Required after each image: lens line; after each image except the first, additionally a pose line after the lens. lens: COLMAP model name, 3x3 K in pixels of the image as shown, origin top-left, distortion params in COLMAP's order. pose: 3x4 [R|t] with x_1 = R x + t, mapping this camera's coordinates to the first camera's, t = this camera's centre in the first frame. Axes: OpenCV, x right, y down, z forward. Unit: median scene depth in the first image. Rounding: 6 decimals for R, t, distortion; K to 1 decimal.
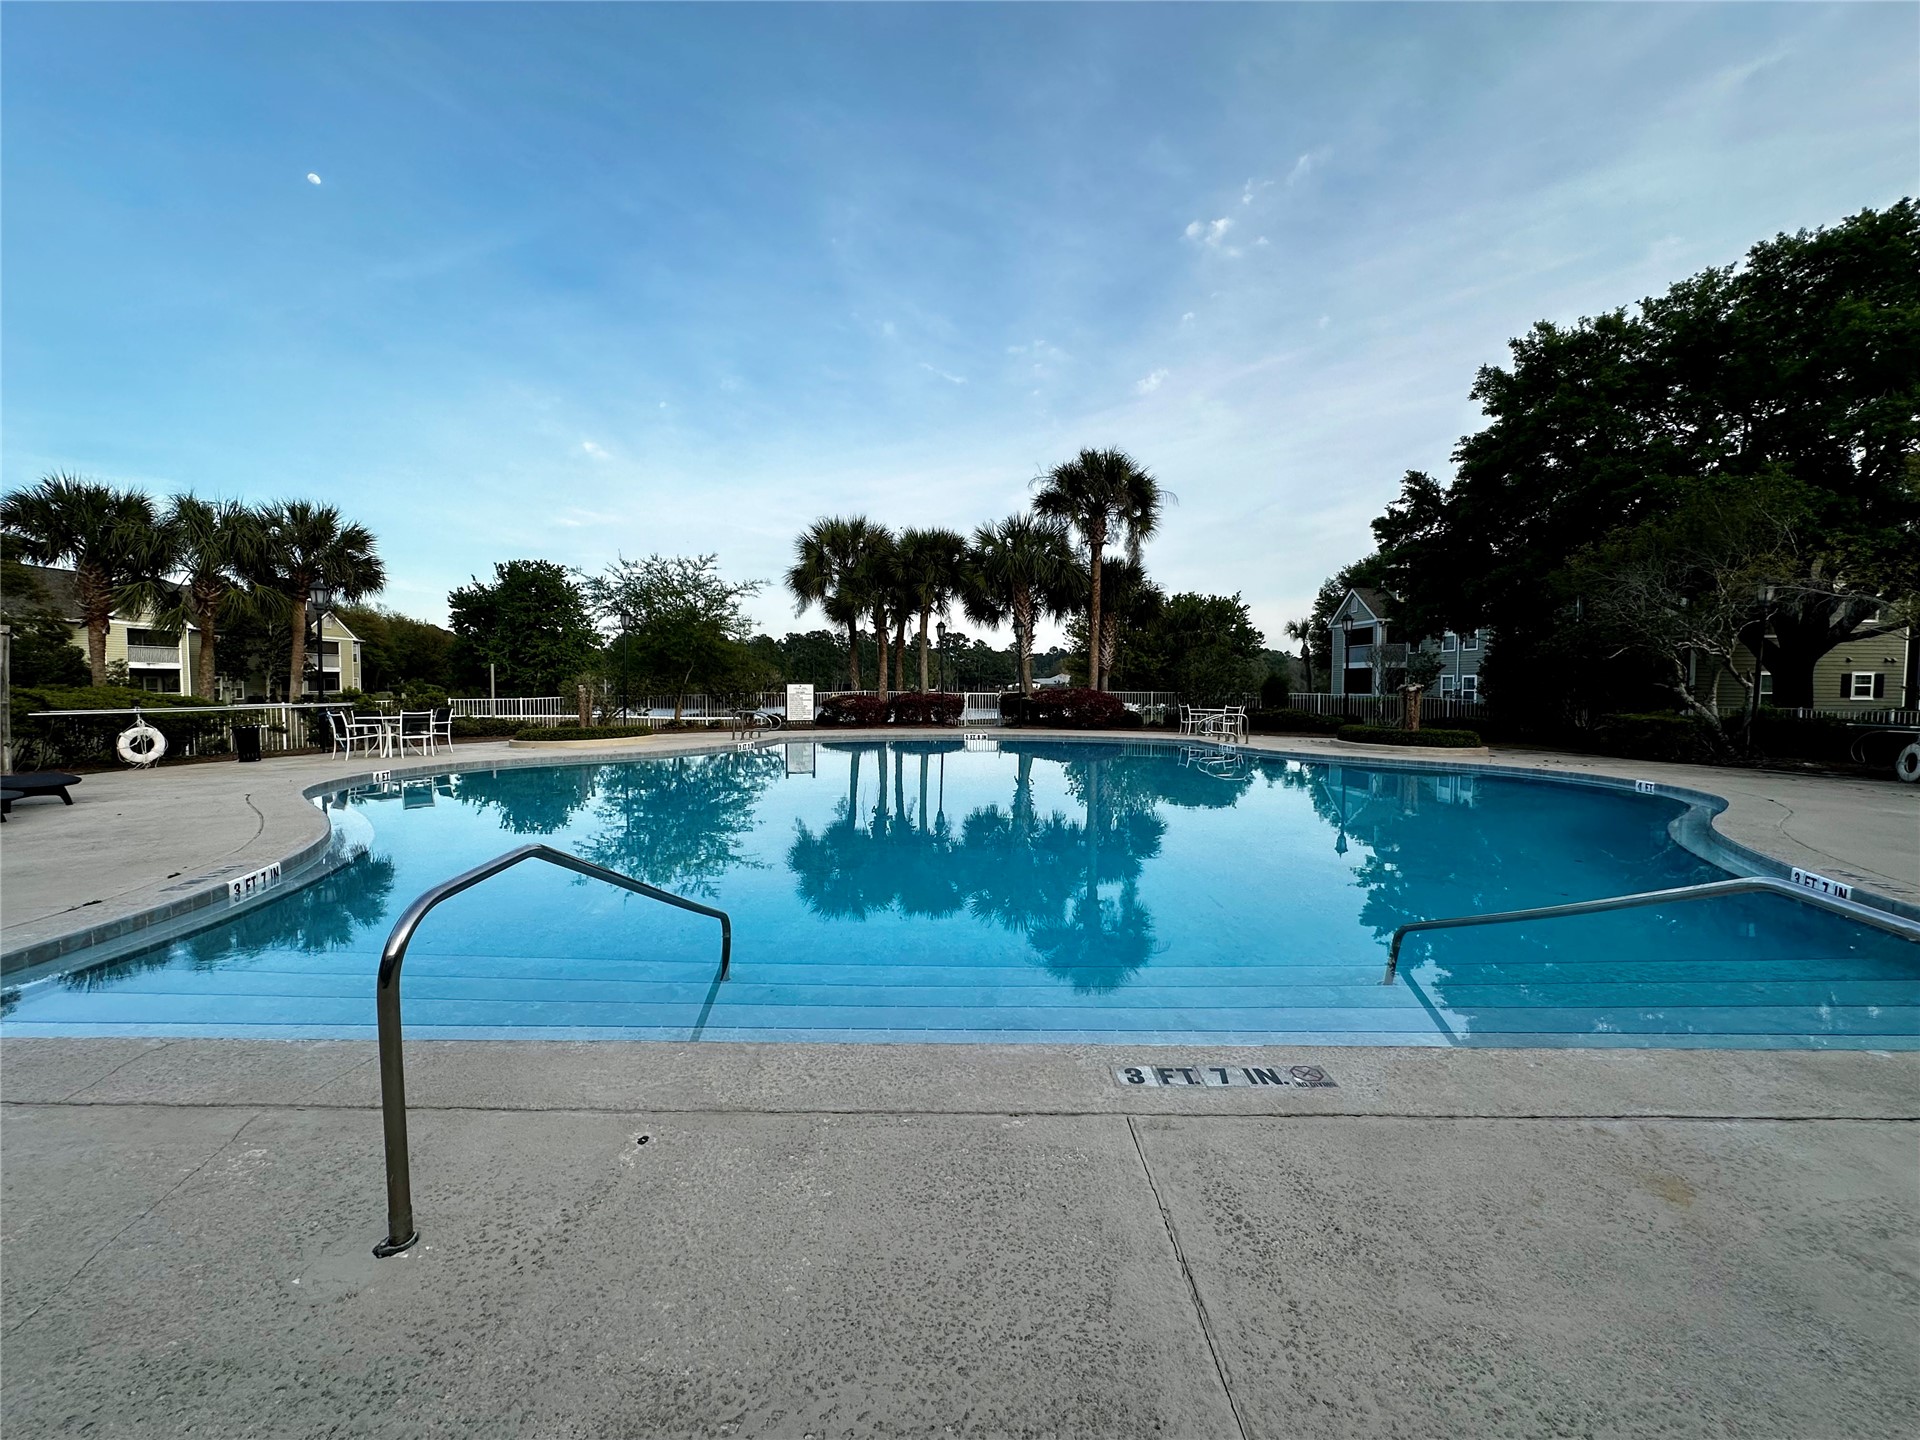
lens RADIAL K [[793.5, 0, 960.0], [0, 793.5, 720.0], [0, 0, 1]] dist [0.011180, 0.000227]
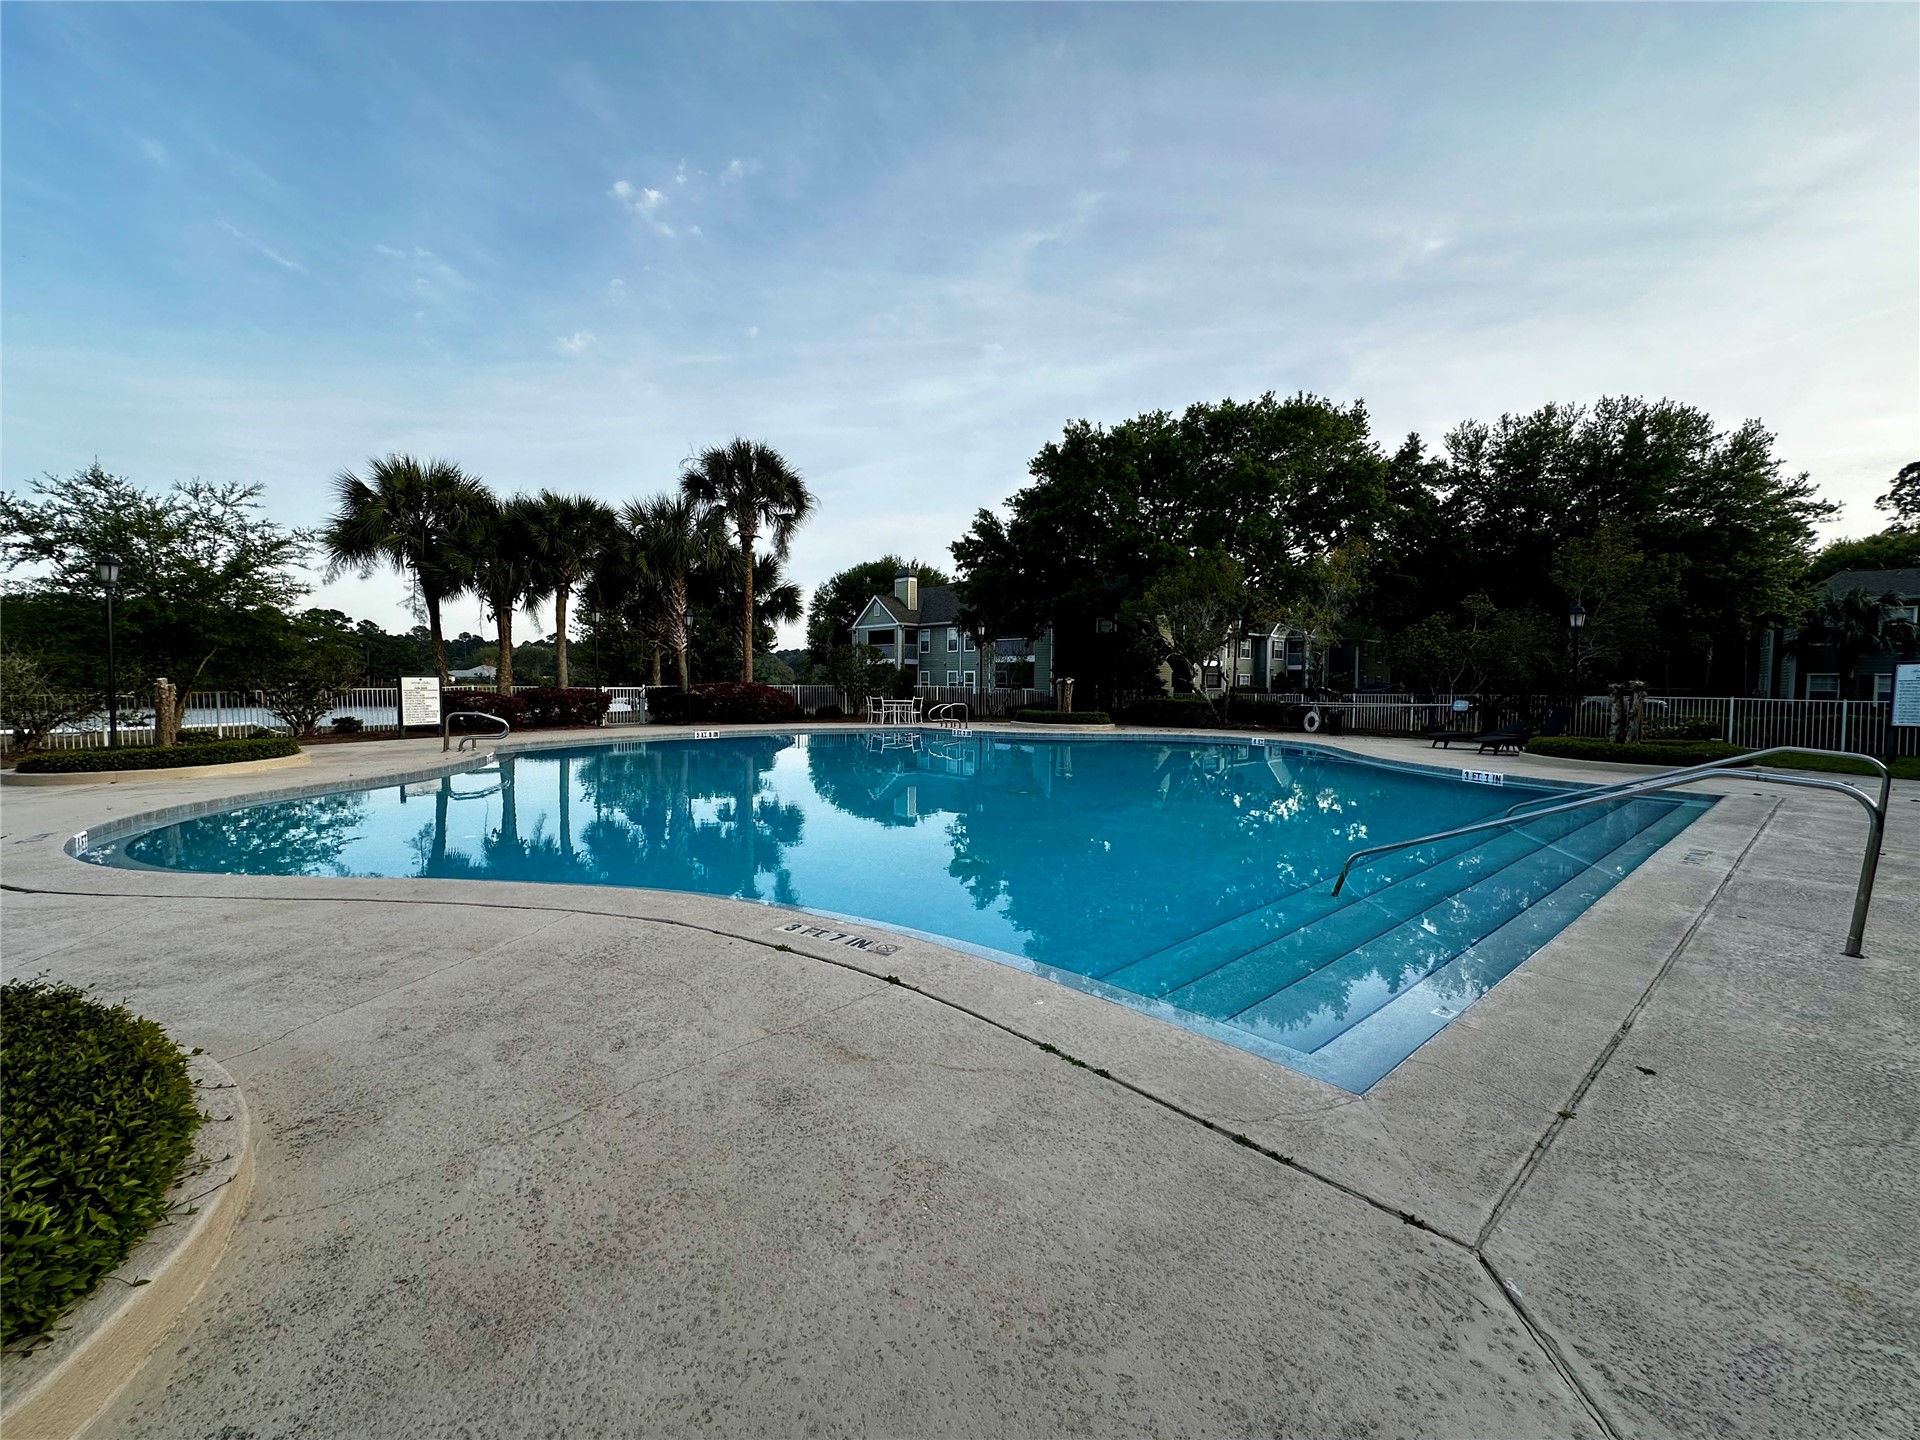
lens RADIAL K [[802.6, 0, 959.7], [0, 802.6, 739.7], [0, 0, 1]] dist [0.023410, -0.000194]
pose [[0.757570, -0.048117, 0.650978, -0.293152], [0.027440, 0.998745, 0.041889, -0.002527], [-0.652177, -0.013871, 0.757940, 0.056811]]
